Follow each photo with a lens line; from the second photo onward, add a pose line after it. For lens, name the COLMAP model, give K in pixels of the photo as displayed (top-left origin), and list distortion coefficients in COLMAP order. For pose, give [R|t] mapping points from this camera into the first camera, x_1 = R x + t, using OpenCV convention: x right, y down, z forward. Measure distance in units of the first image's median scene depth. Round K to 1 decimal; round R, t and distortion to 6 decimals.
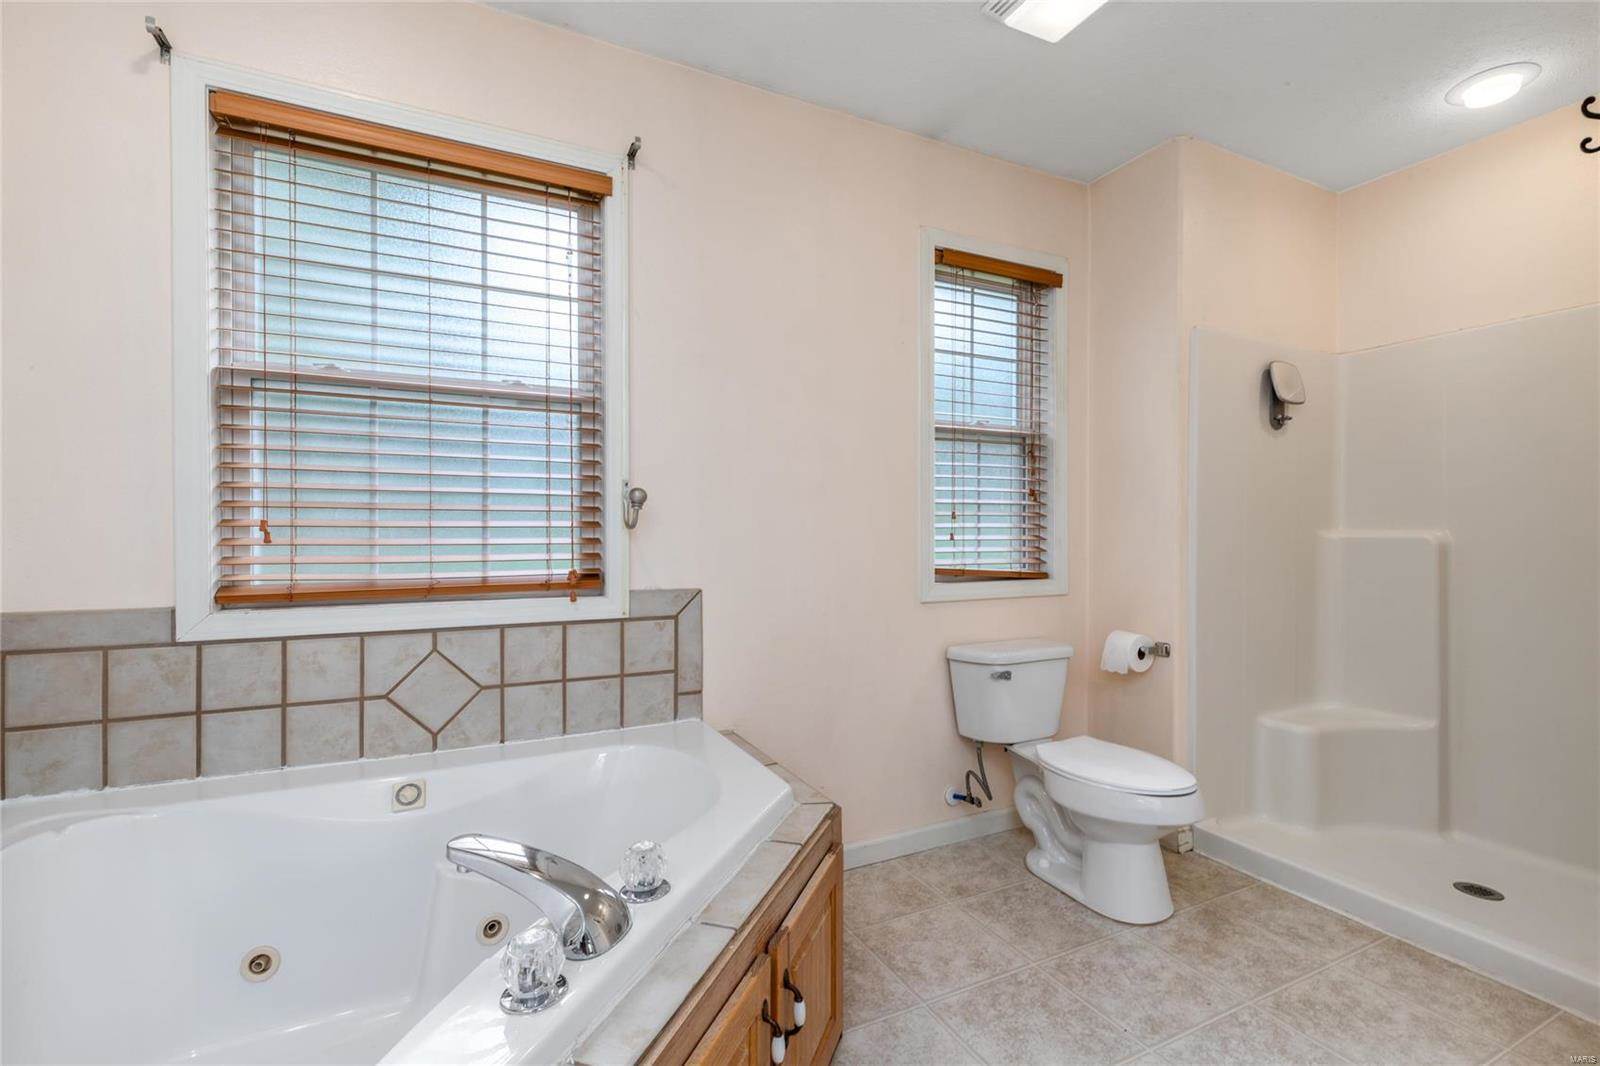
lens RADIAL K [[744.7, 0, 801.8], [0, 744.7, 529.3], [0, 0, 1]] dist [0.010912, 0.000253]
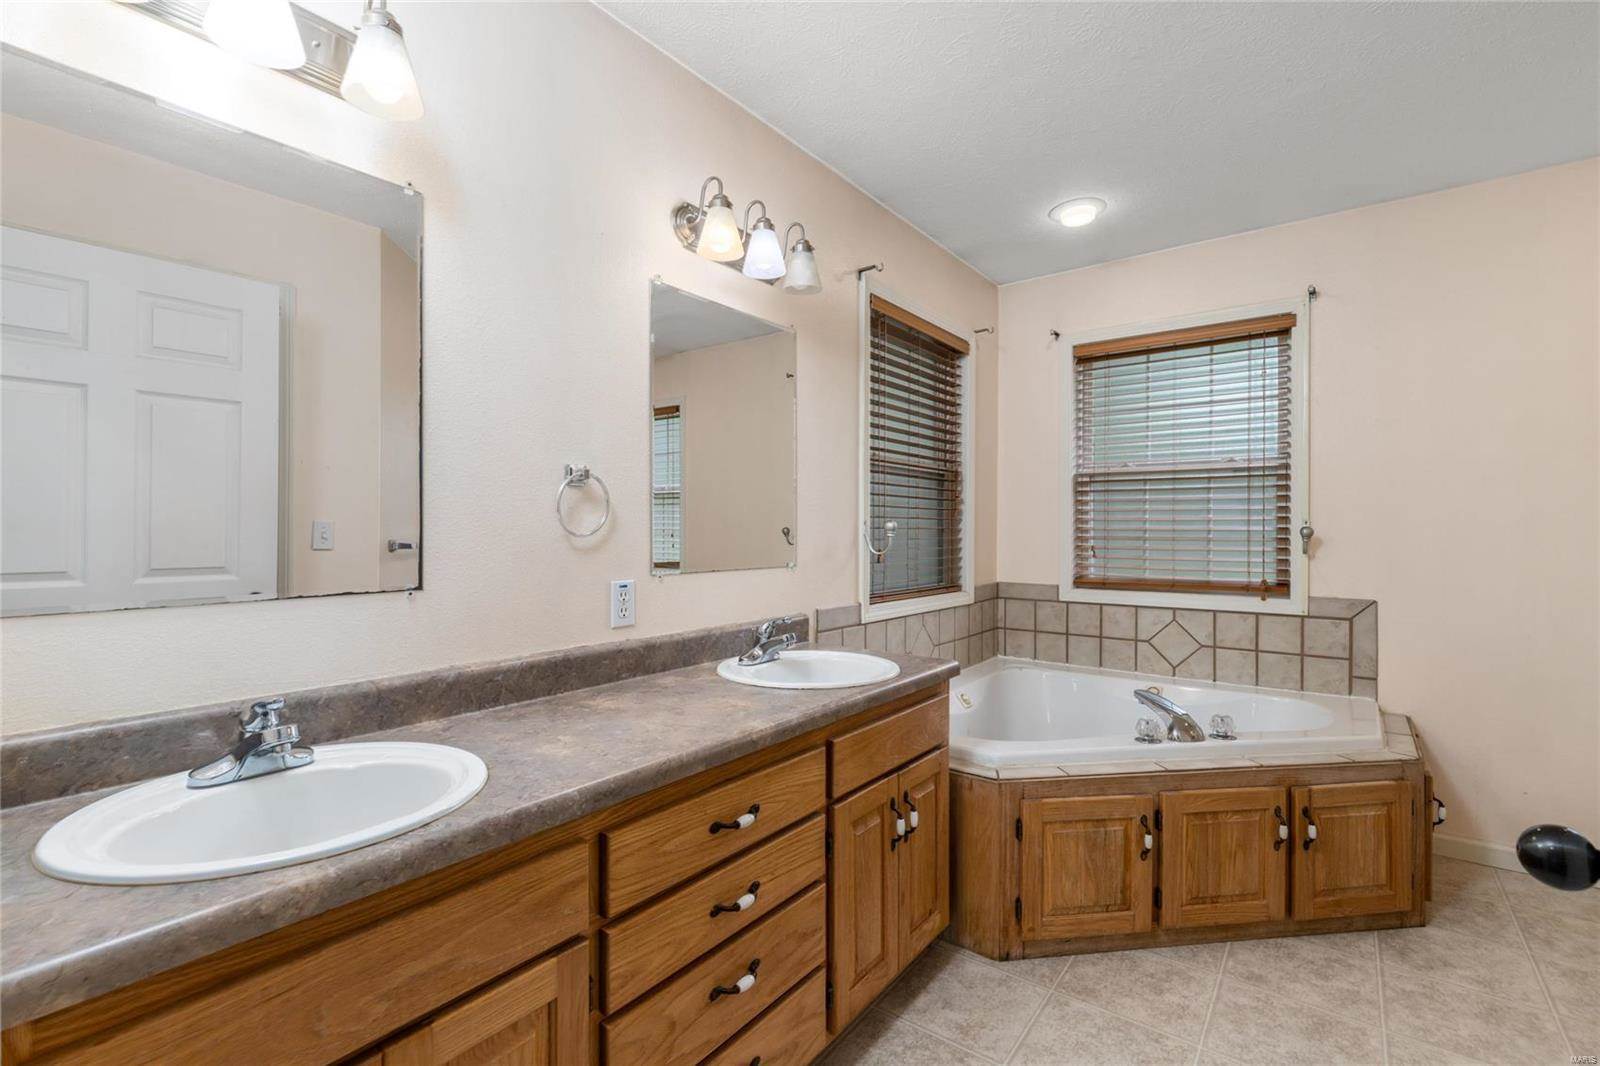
lens RADIAL K [[744.7, 0, 801.8], [0, 744.7, 529.3], [0, 0, 1]] dist [0.010912, 0.000253]
pose [[0.442464, -0.003688, -0.896779, 0.681131], [-0.007763, 0.999938, -0.007943, -0.030651], [0.896753, 0.010476, 0.442408, -0.555537]]
